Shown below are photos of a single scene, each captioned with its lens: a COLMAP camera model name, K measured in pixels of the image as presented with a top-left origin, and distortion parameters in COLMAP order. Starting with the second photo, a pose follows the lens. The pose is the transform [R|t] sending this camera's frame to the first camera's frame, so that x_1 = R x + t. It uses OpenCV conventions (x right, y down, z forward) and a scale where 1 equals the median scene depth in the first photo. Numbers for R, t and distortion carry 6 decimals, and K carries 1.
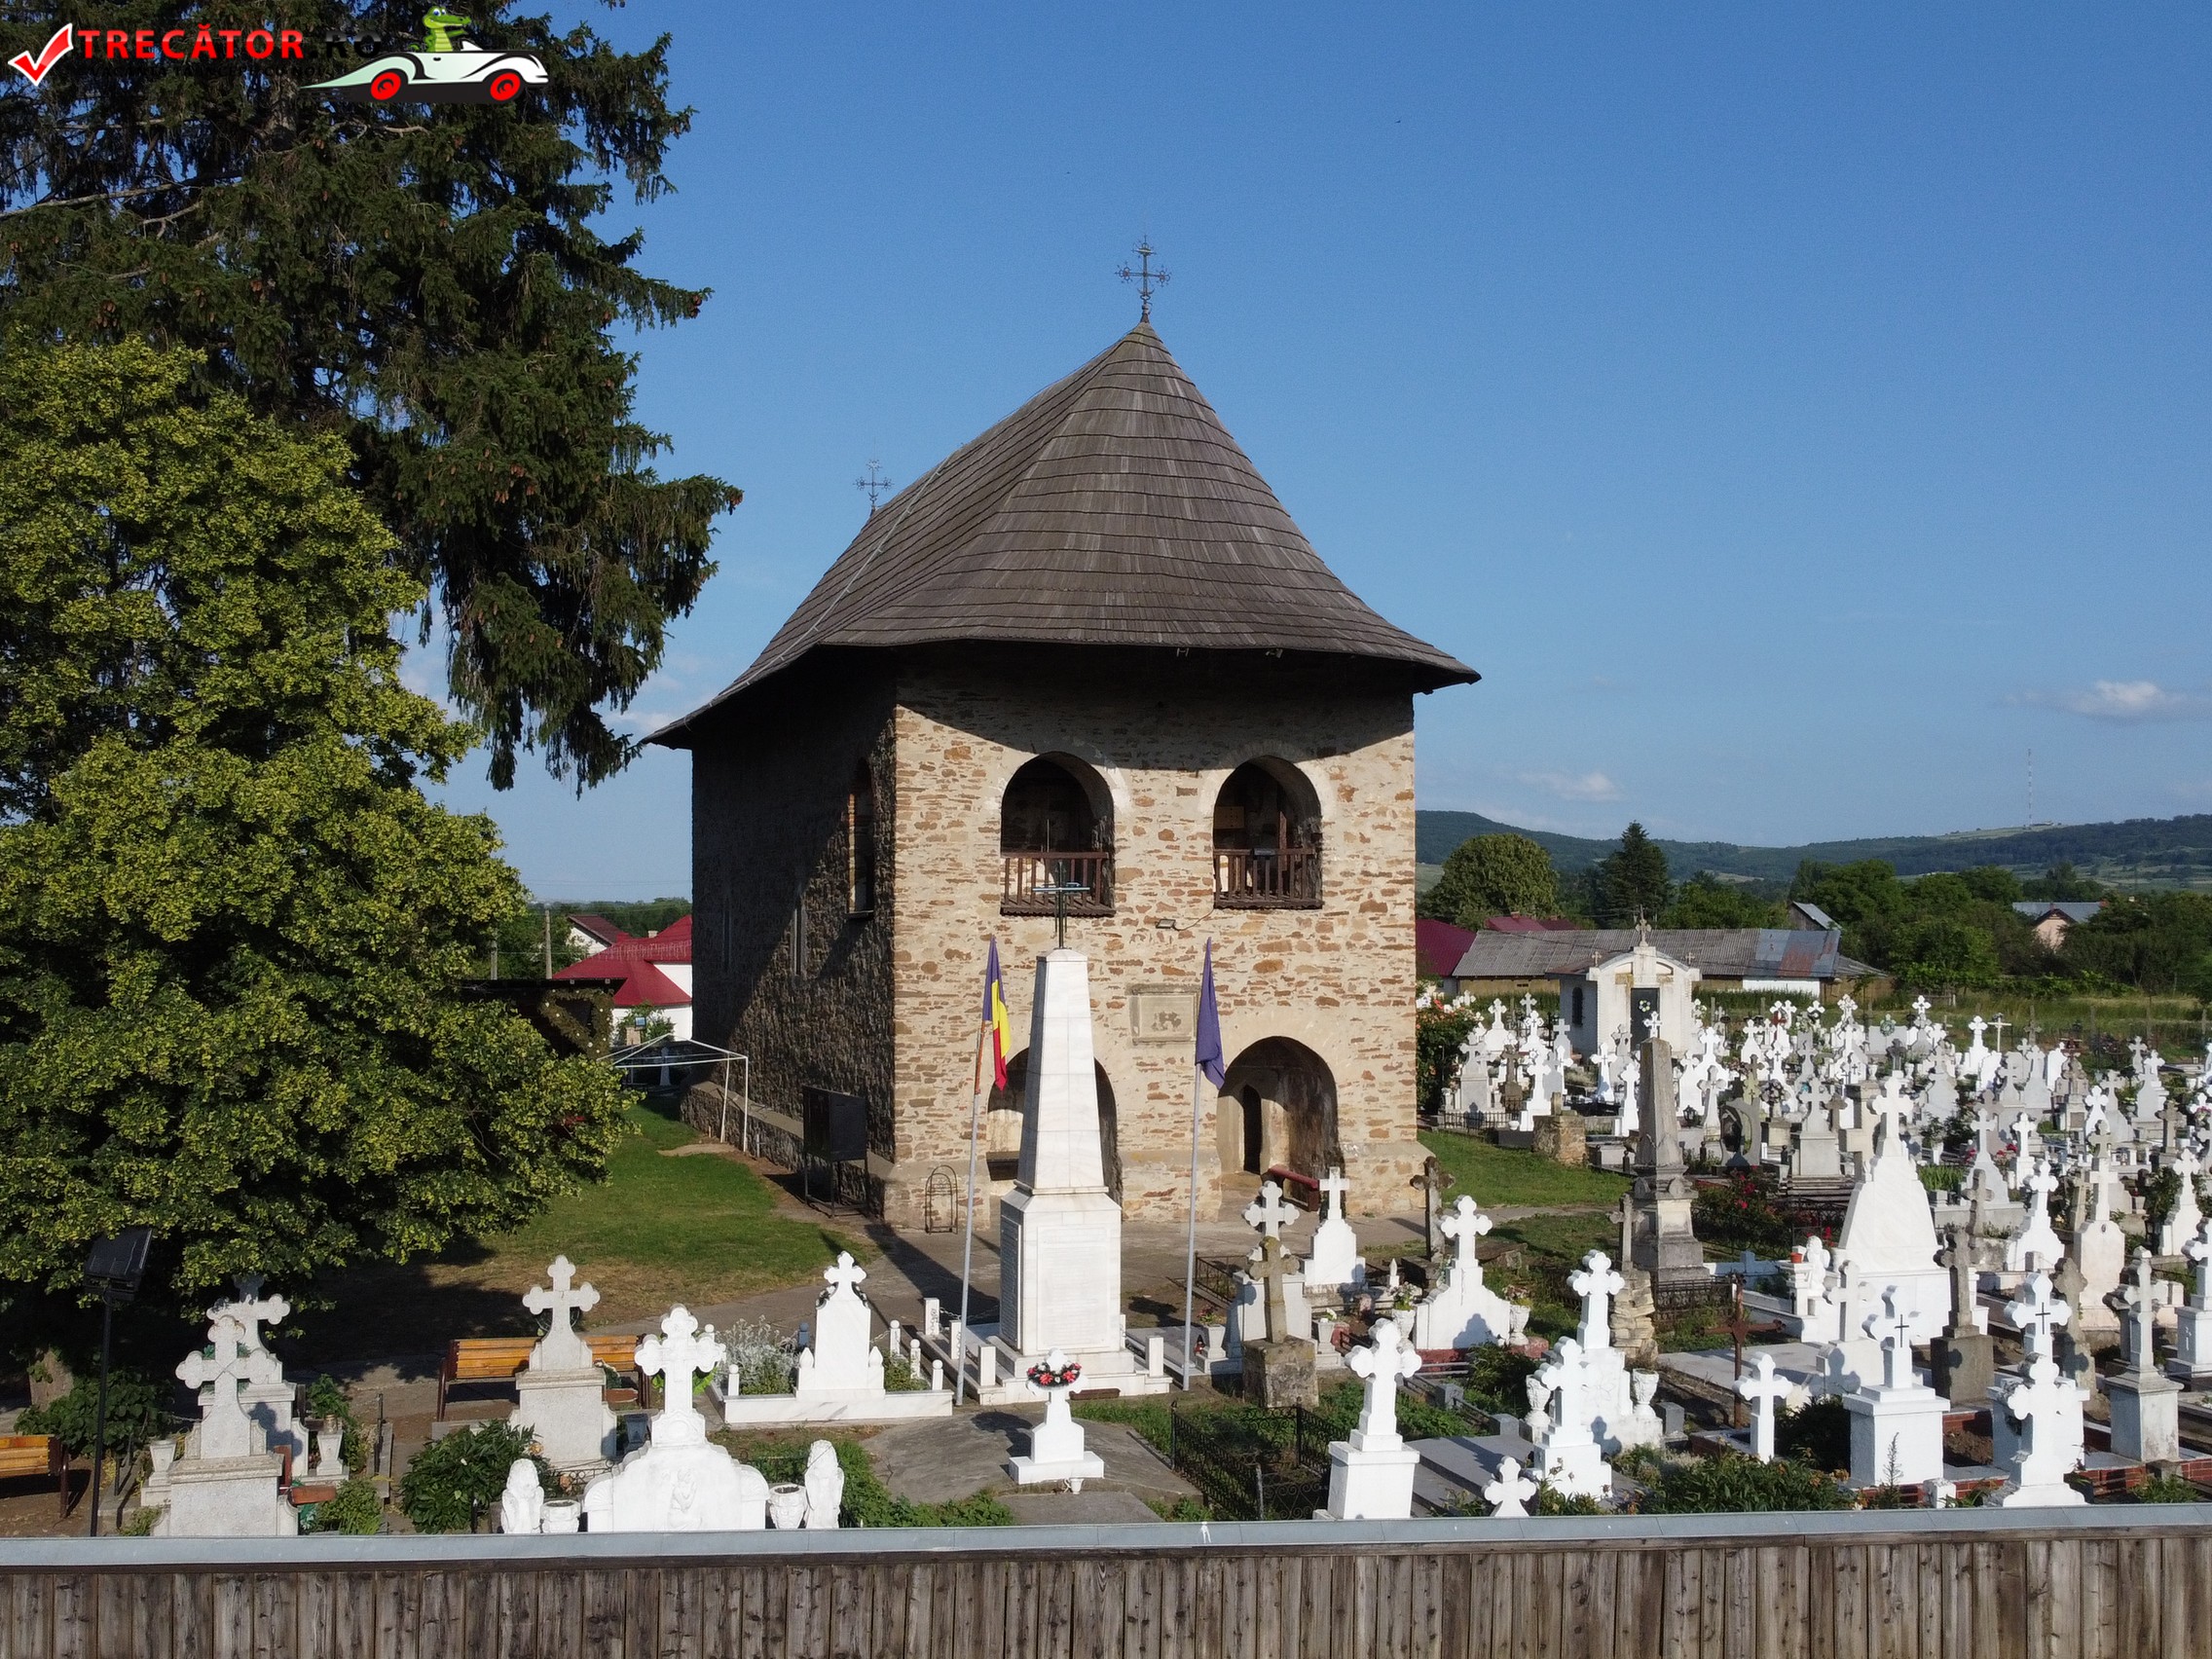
lens RADIAL K [[2221.0, 0, 1106.0], [0, 2221.0, 829.5], [0, 0, 1]] dist [-0.005733, -0.014776]
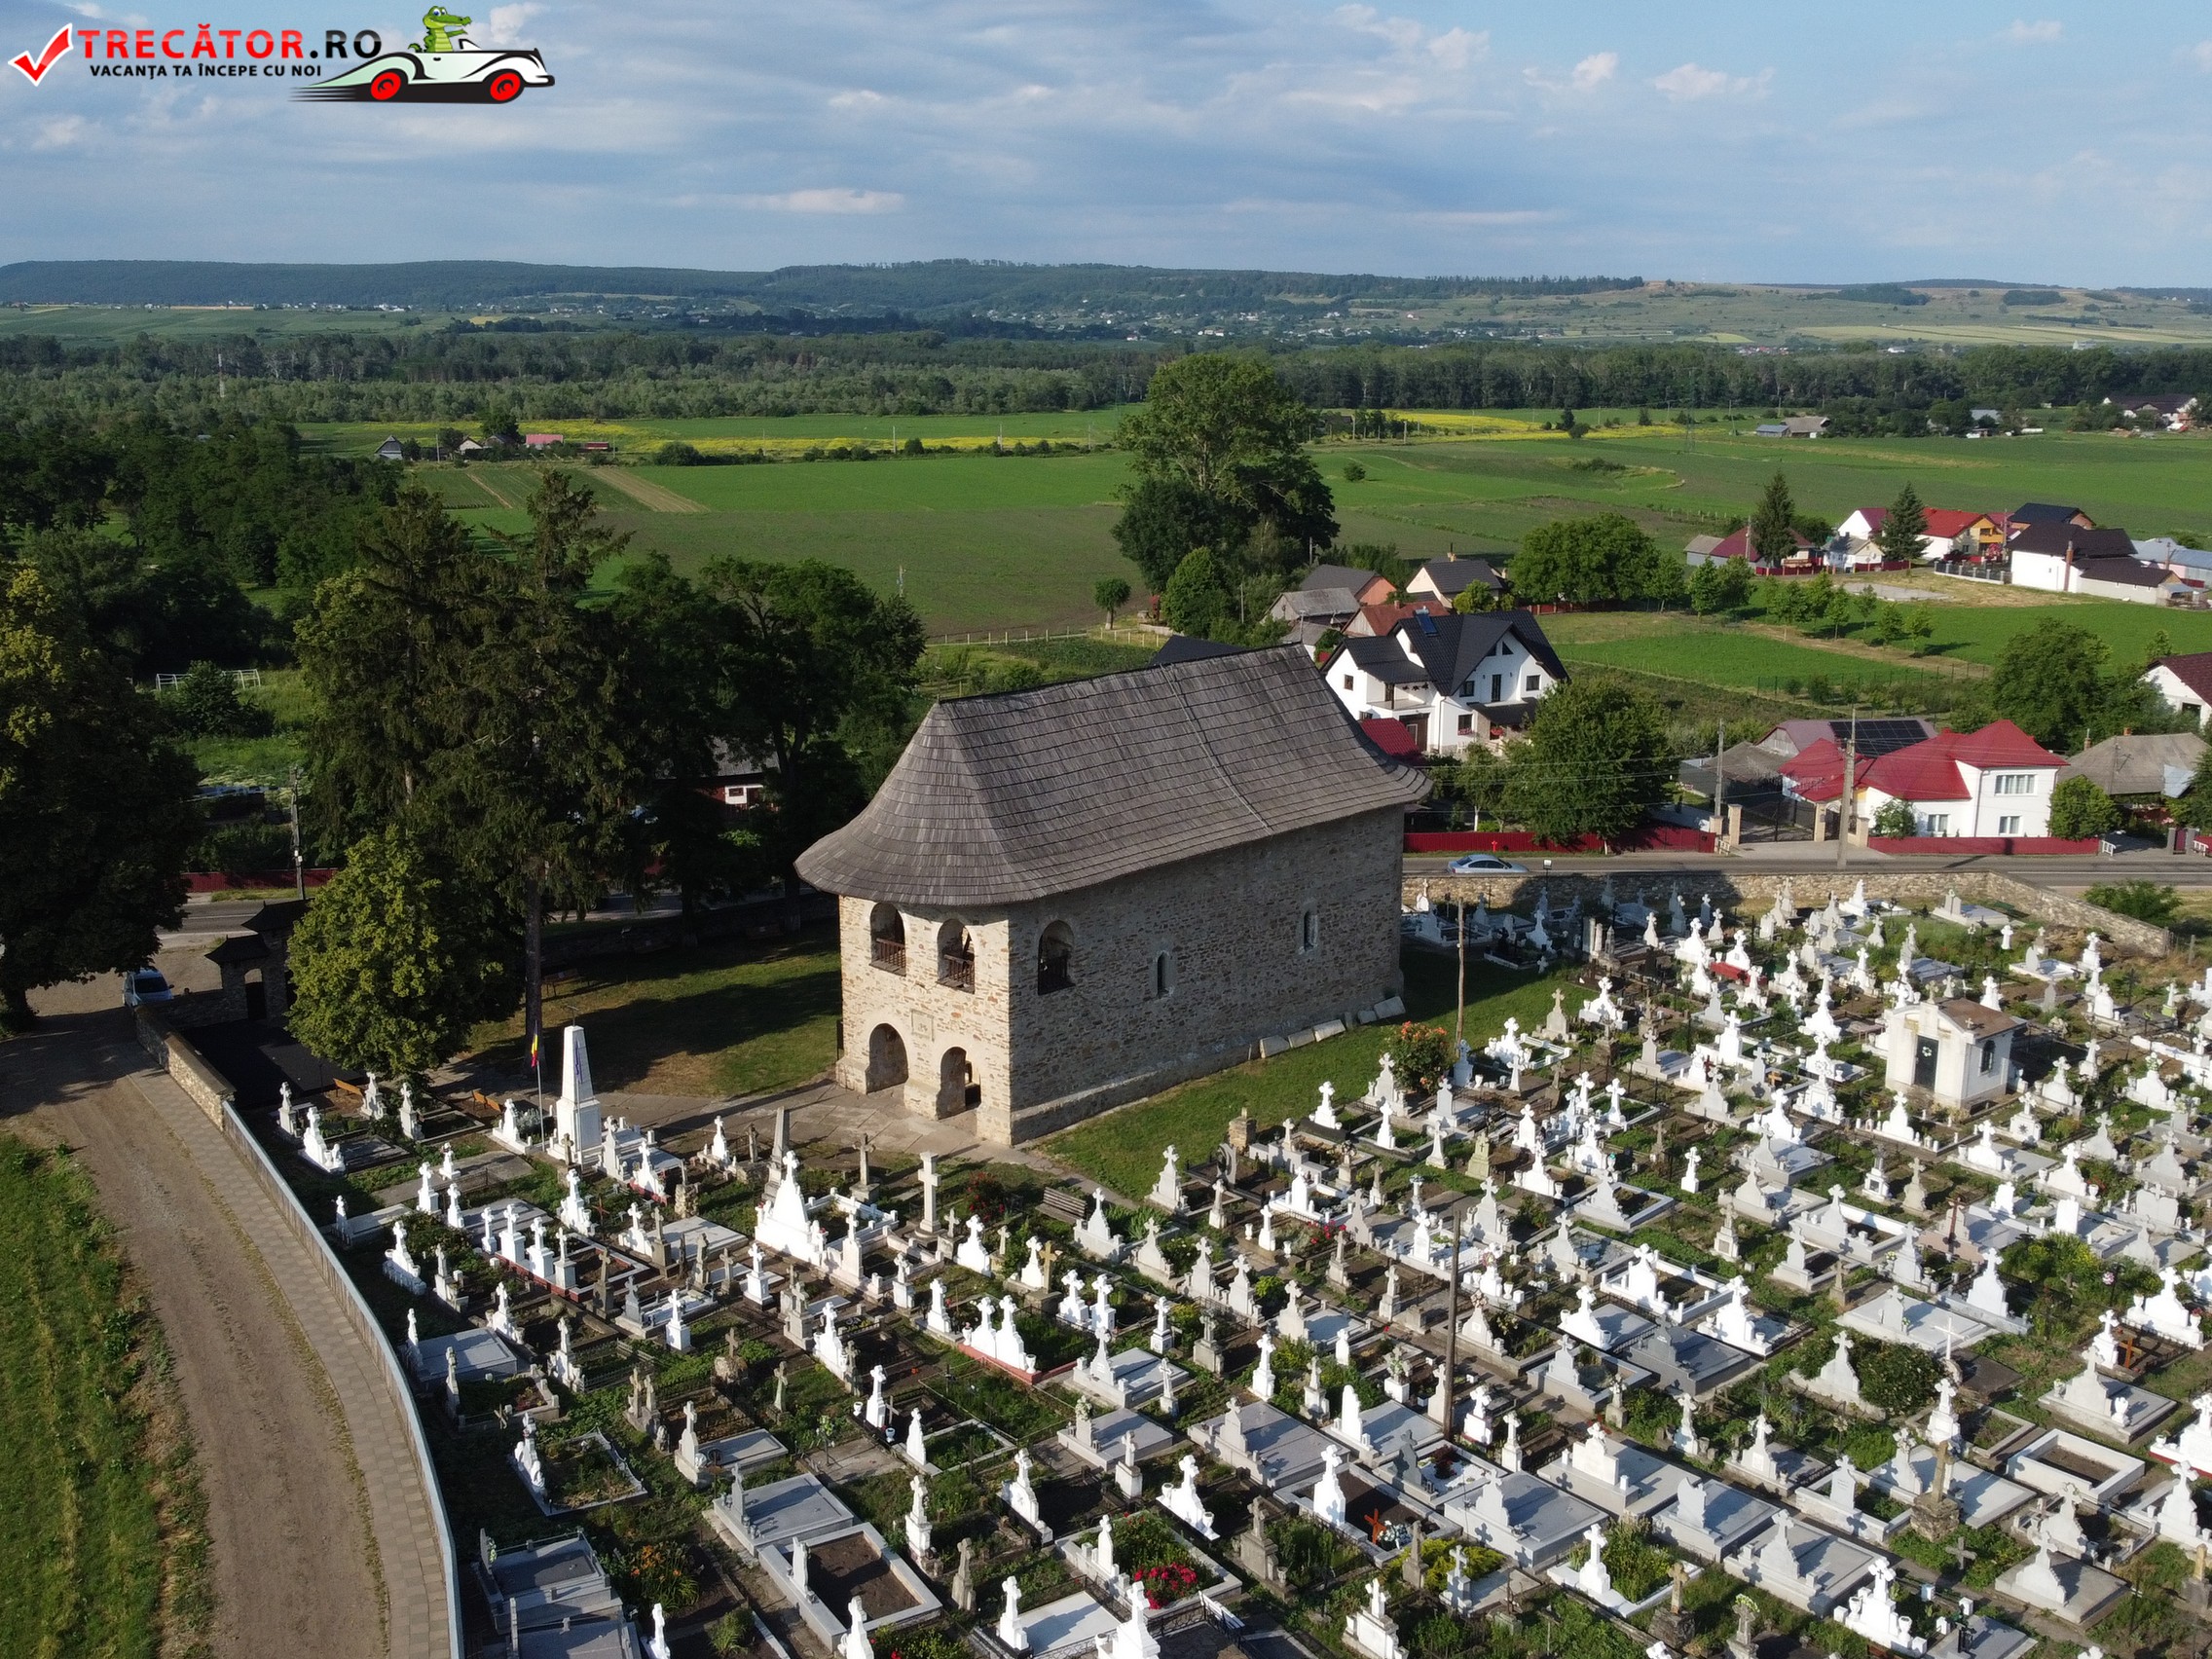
lens RADIAL K [[2221.0, 0, 1106.0], [0, 2221.0, 829.5], [0, 0, 1]] dist [-0.005733, -0.014776]
pose [[0.461147, 0.194564, -0.865730, 1.982430], [0.028114, 0.971970, 0.233417, -0.614806], [0.886878, -0.131979, 0.442751, 0.209251]]
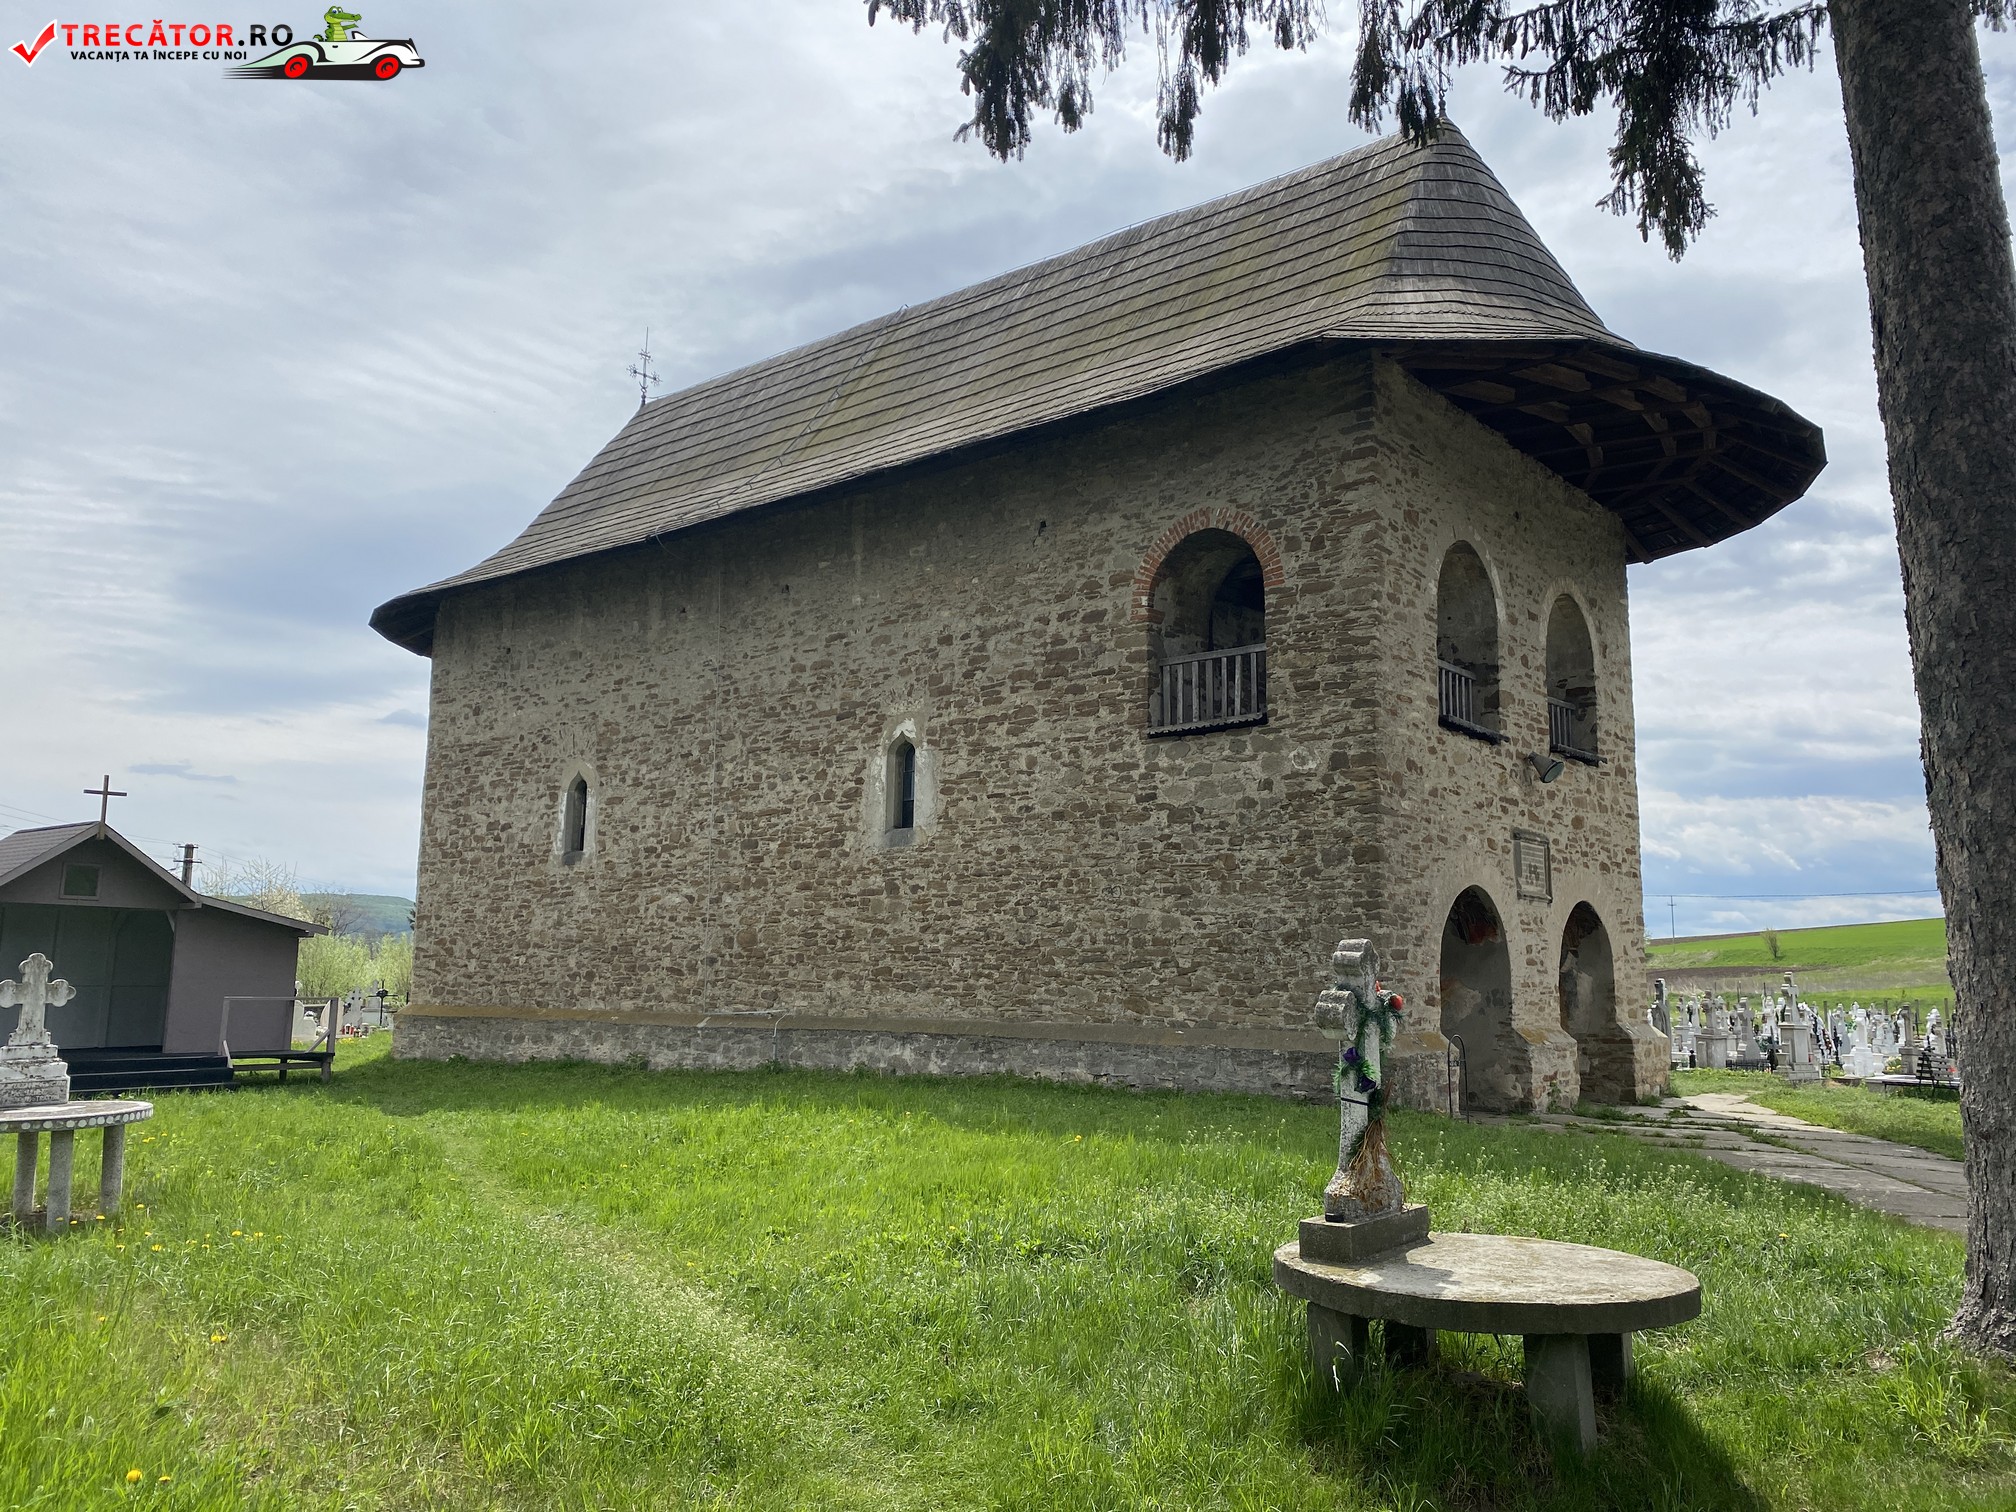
lens RADIAL K [[1516.2, 0, 1008.0], [0, 1516.2, 756.0], [0, 0, 1]] dist [0.061505, 0.000060]
pose [[0.859882, 0.084528, 0.503446, -0.446526], [-0.032543, 0.993267, -0.111185, 0.113249], [-0.509454, 0.079223, 0.856843, 0.593464]]
